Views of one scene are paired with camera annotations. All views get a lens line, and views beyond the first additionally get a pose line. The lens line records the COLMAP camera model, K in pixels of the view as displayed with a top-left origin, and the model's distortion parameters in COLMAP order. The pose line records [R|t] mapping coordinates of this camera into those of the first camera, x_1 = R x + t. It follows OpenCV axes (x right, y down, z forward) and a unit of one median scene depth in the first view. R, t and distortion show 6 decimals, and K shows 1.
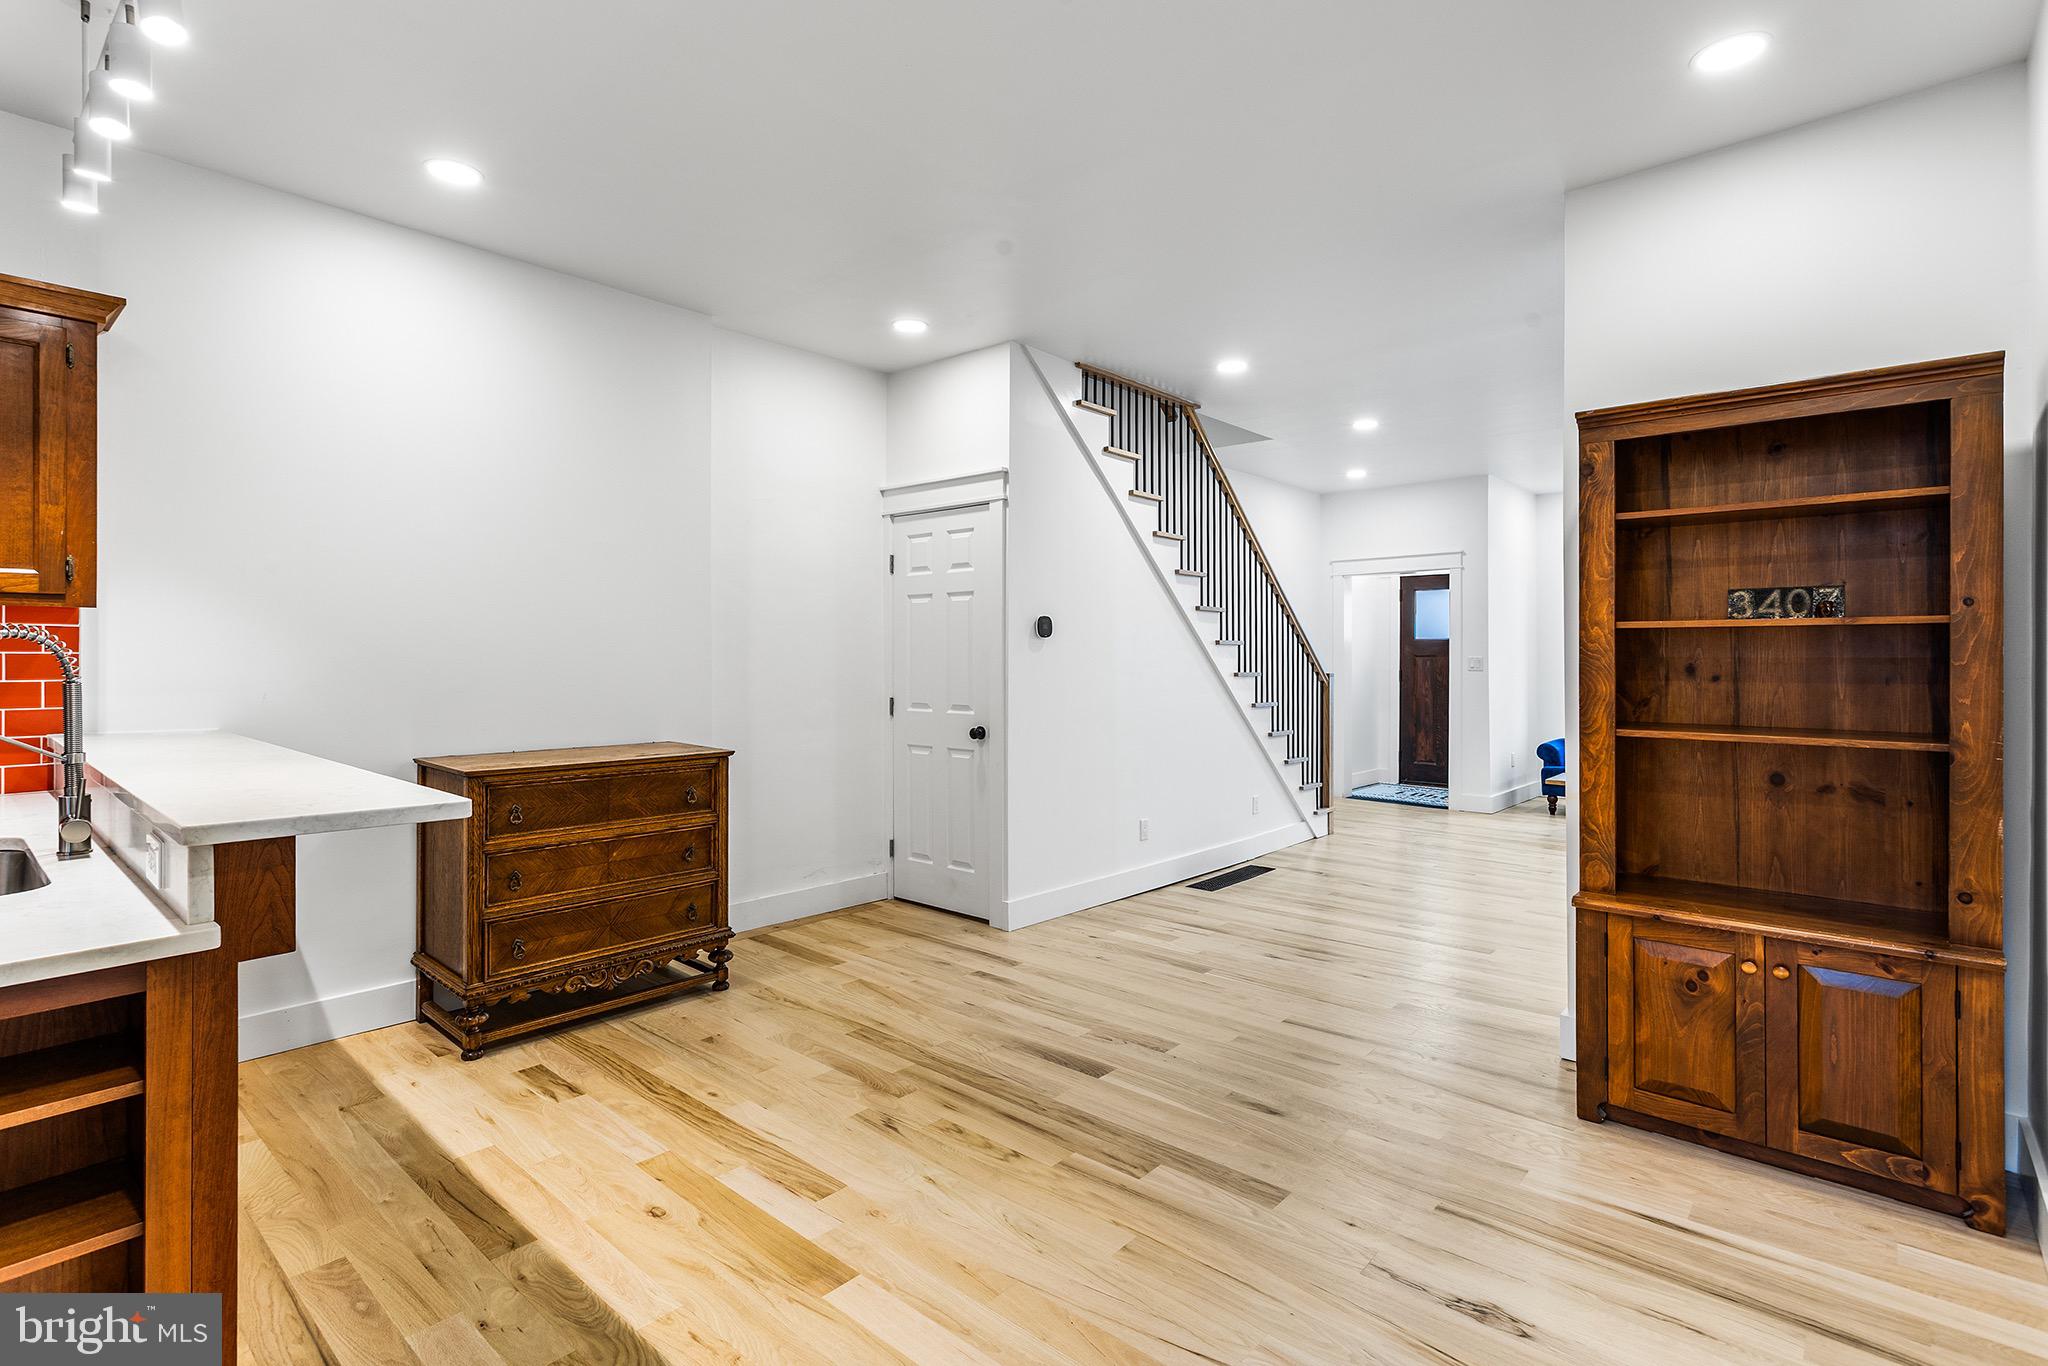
lens RADIAL K [[979.7, 0, 1007.2], [0, 979.7, 652.7], [0, 0, 1]] dist [0.004639, 0.001746]
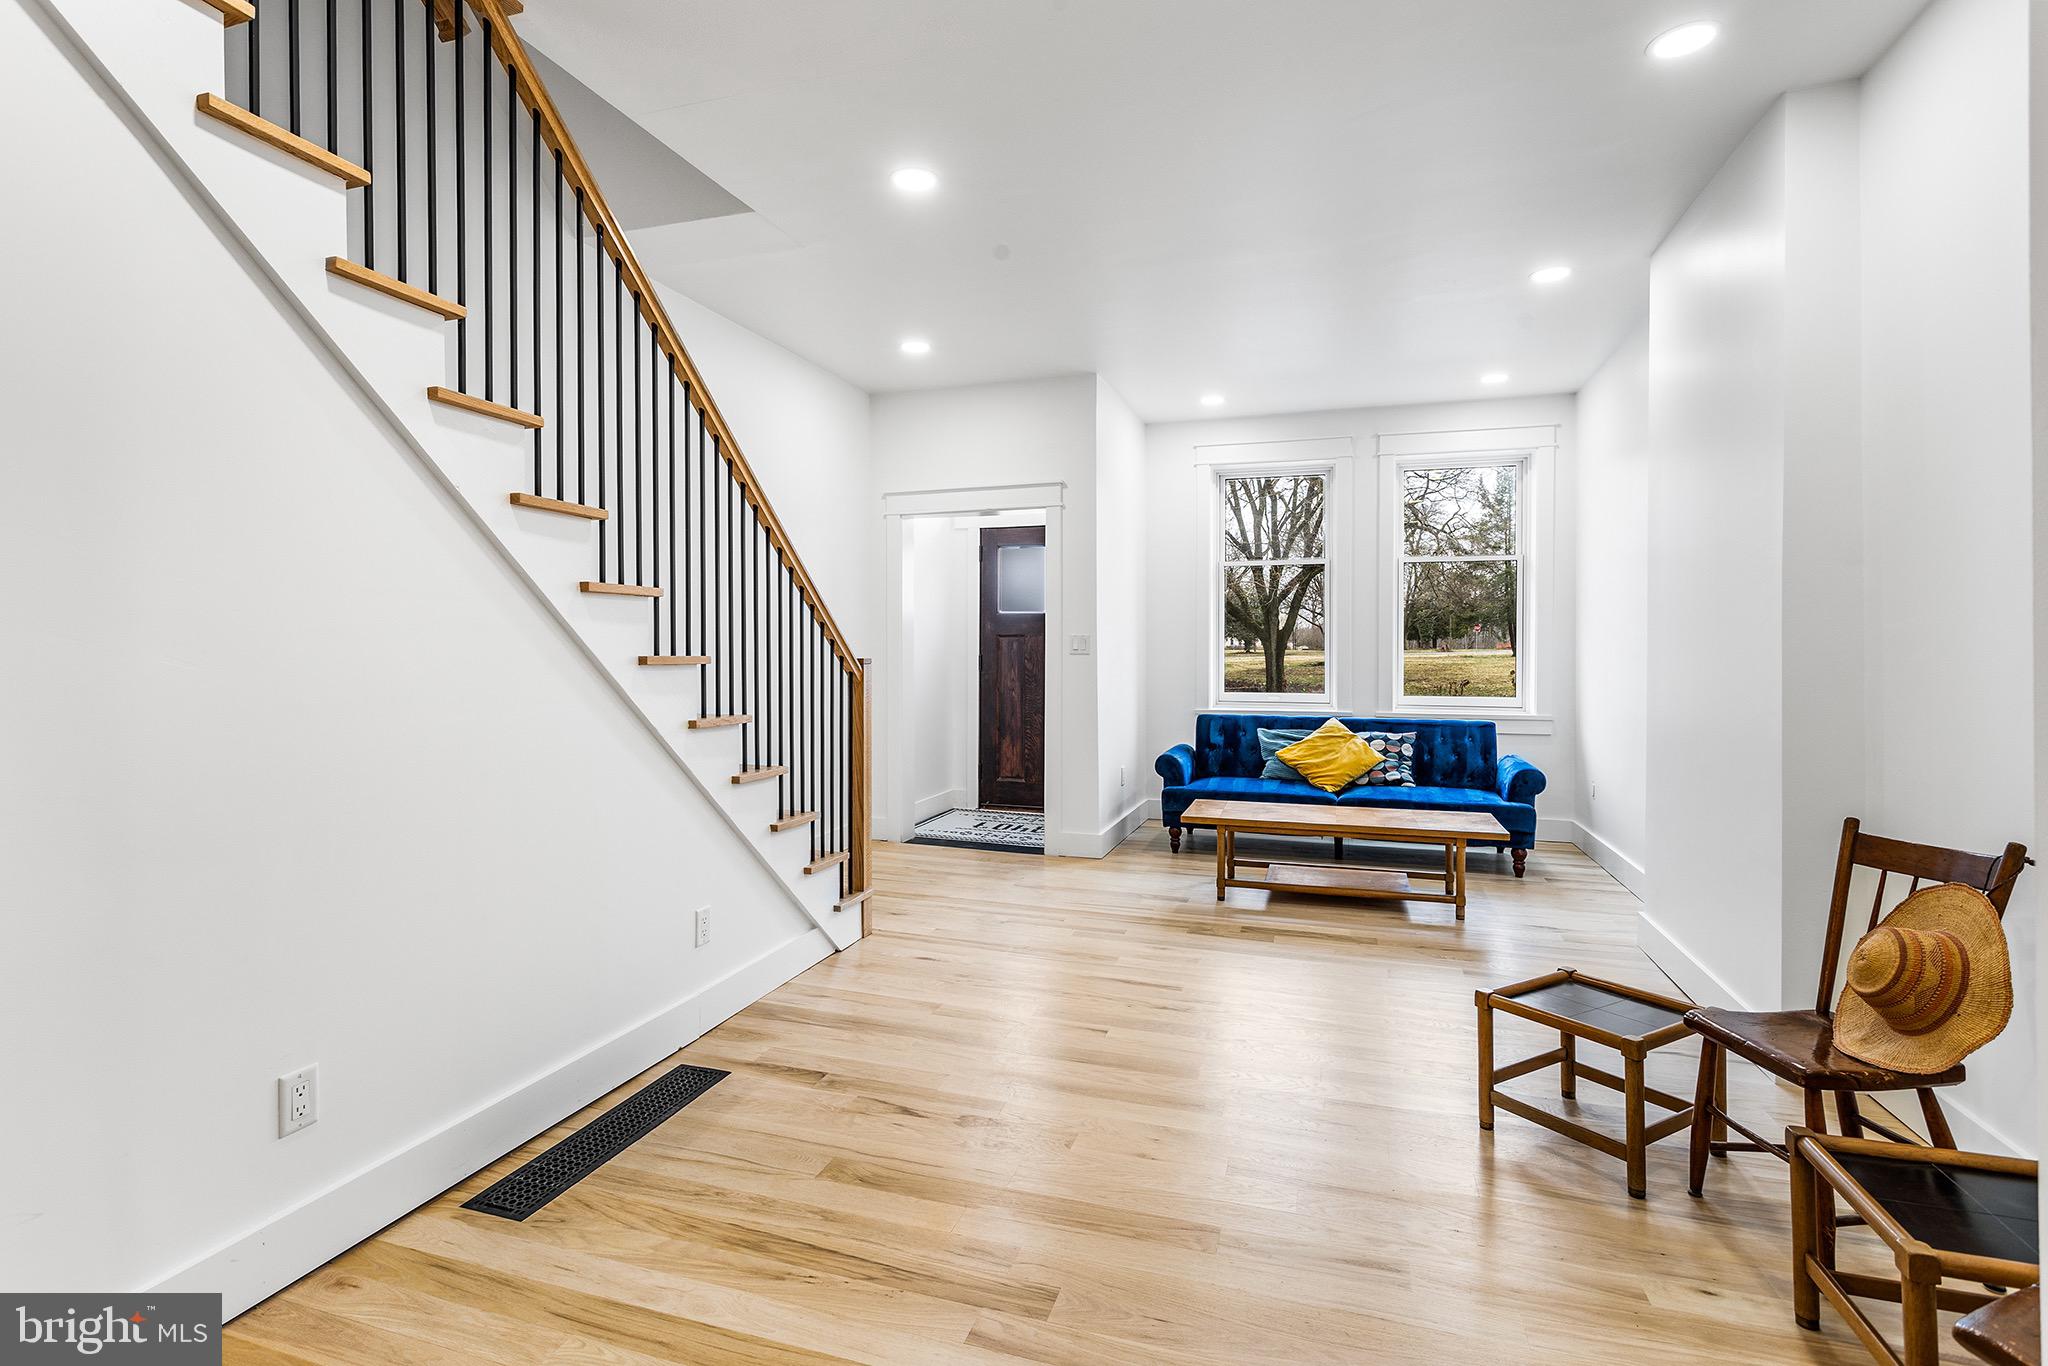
lens RADIAL K [[979.7, 0, 1021.7], [0, 979.7, 668.0], [0, 0, 1]] dist [0.004639, 0.001746]
pose [[0.912863, -0.009838, 0.408148, 0.179654], [-0.000286, 0.999694, 0.024736, 0.012817], [-0.408266, -0.022698, 0.912581, 0.439908]]
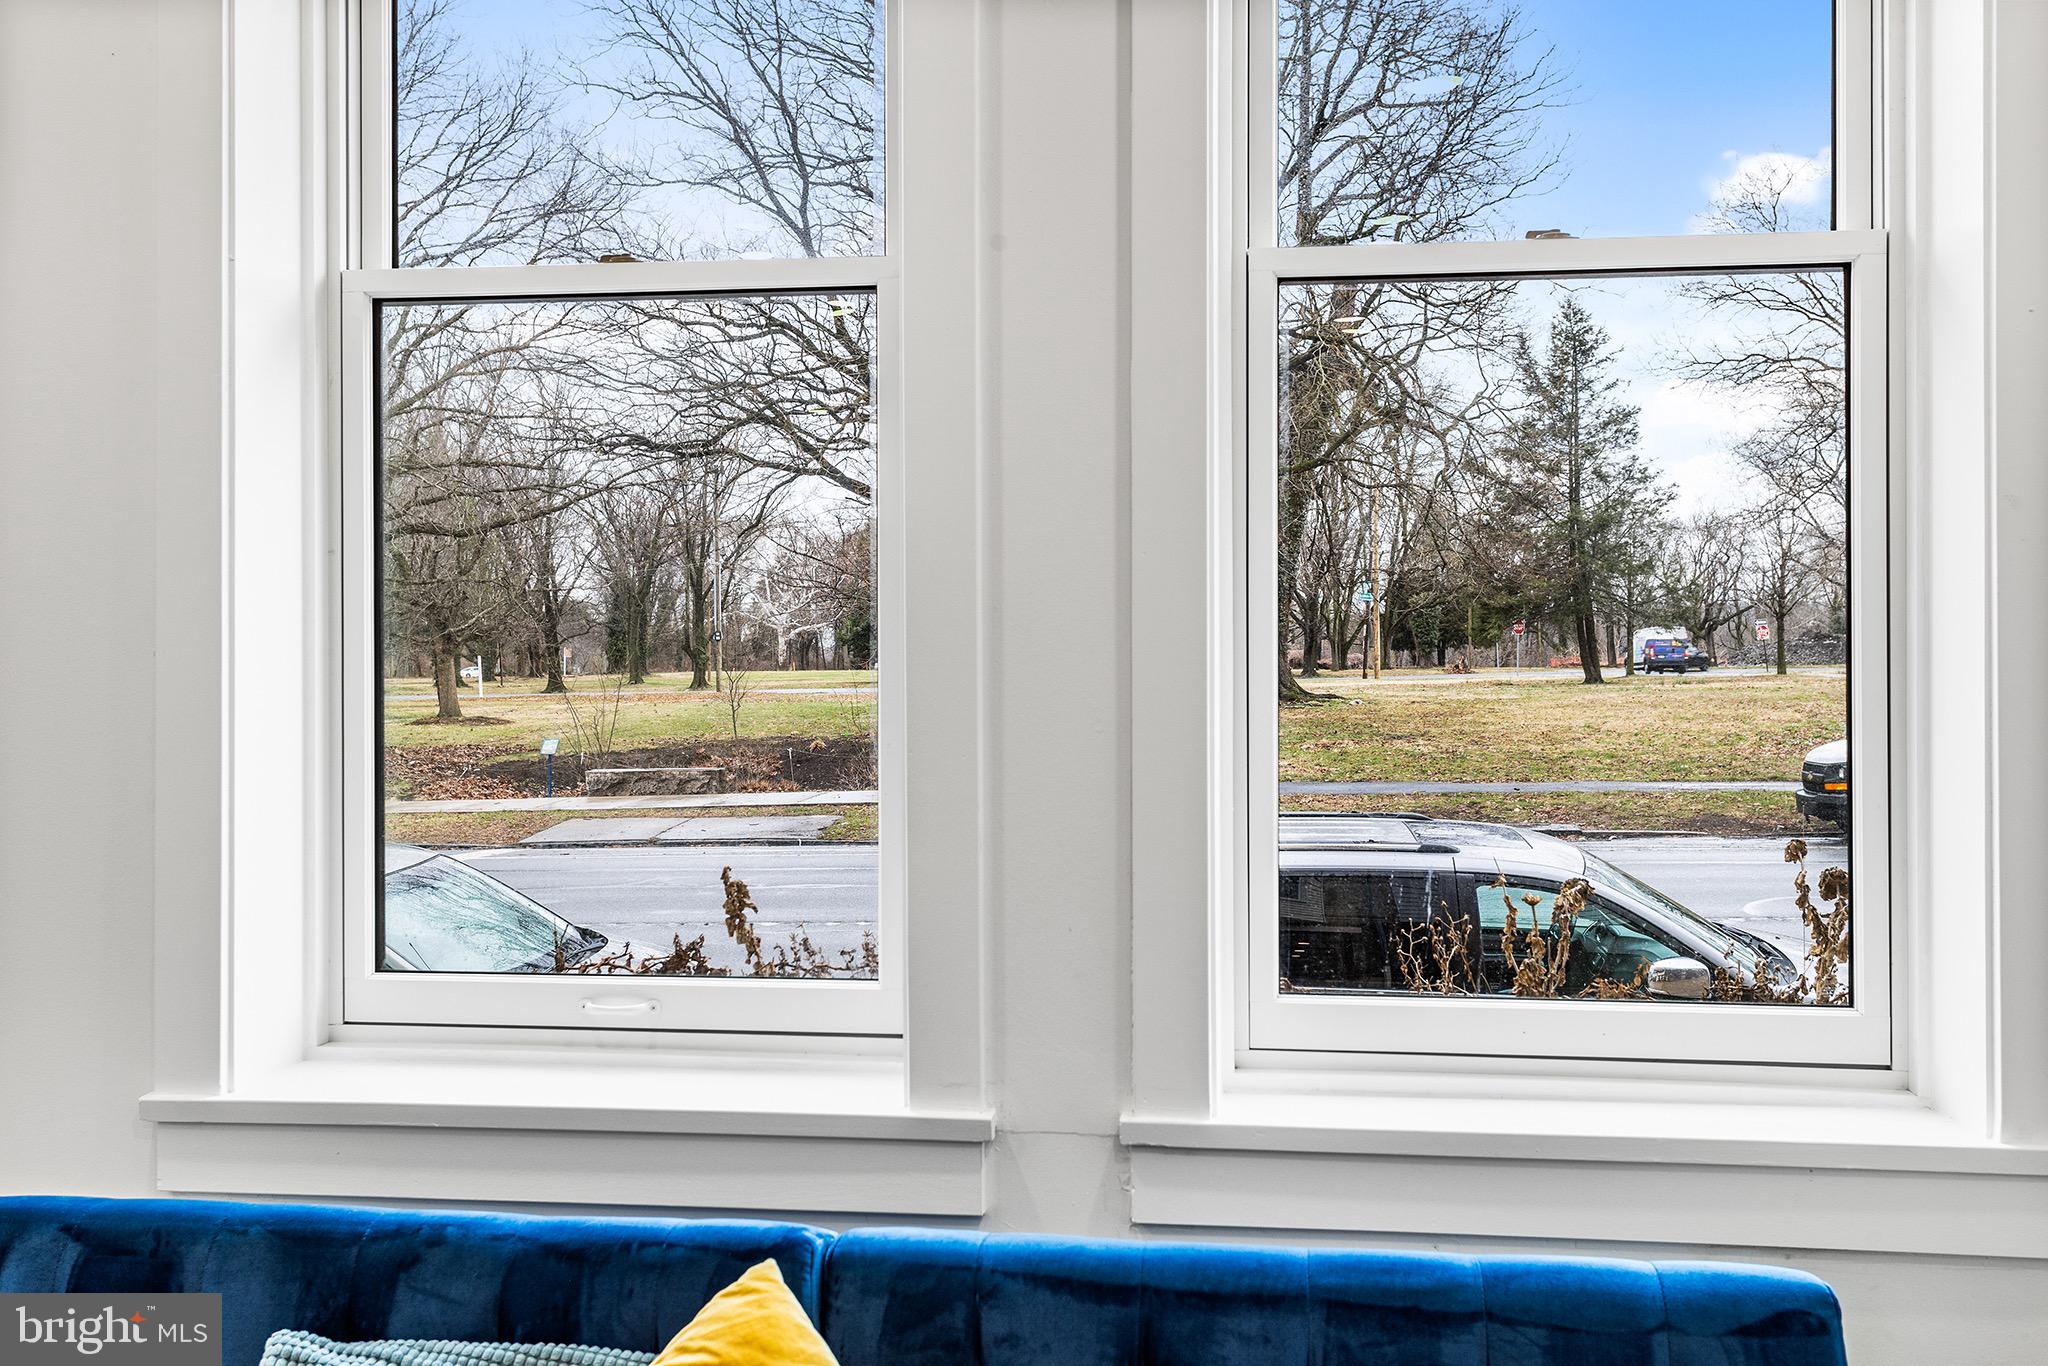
lens RADIAL K [[1978.4, 0, 1020.1], [0, 1978.4, 678.3], [0, 0, 1]] dist [0.010125, 0.000000]
pose [[0.820123, -0.008091, 0.572130, 0.635033], [0.002973, 0.999947, 0.009880, 0.002719], [-0.572179, -0.006402, 0.820103, 0.863843]]
